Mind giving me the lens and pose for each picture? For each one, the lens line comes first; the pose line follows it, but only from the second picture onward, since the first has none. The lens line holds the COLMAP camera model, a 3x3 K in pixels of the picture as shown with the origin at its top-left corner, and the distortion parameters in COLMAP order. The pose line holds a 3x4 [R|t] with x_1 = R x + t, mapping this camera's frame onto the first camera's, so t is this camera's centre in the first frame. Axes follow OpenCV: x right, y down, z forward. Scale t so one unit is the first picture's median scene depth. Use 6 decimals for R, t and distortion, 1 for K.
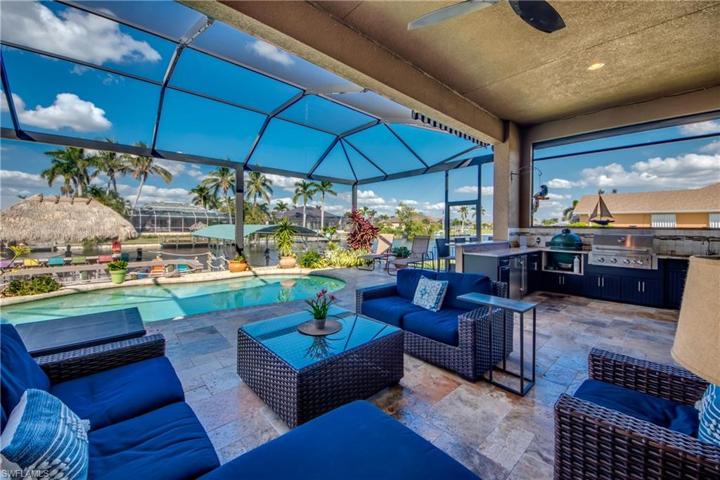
lens RADIAL K [[274.9, 0, 360.0], [0, 274.9, 240.0], [0, 0, 1]] dist [-0.001599, -0.000246]
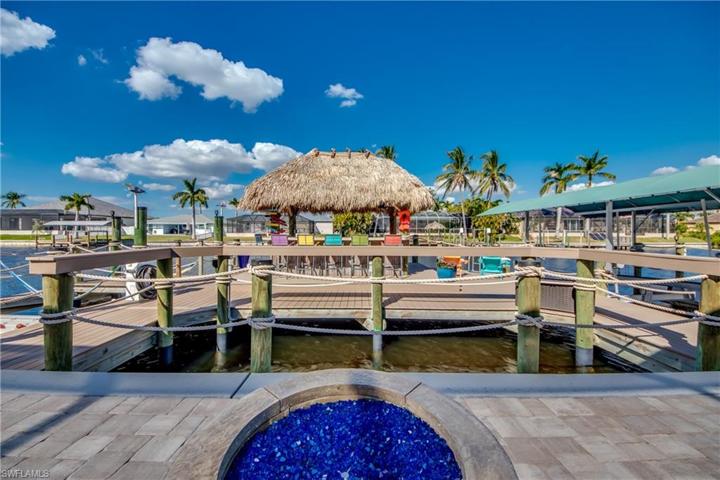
lens RADIAL K [[272.0, 0, 355.8], [0, 272.0, 237.9], [0, 0, 1]] dist [0.022199, -0.015616]
pose [[0.737927, 0.006884, -0.674846, -0.154447], [-0.027275, 0.999435, -0.019629, 0.017336], [0.674330, 0.032892, 0.737698, 0.138438]]
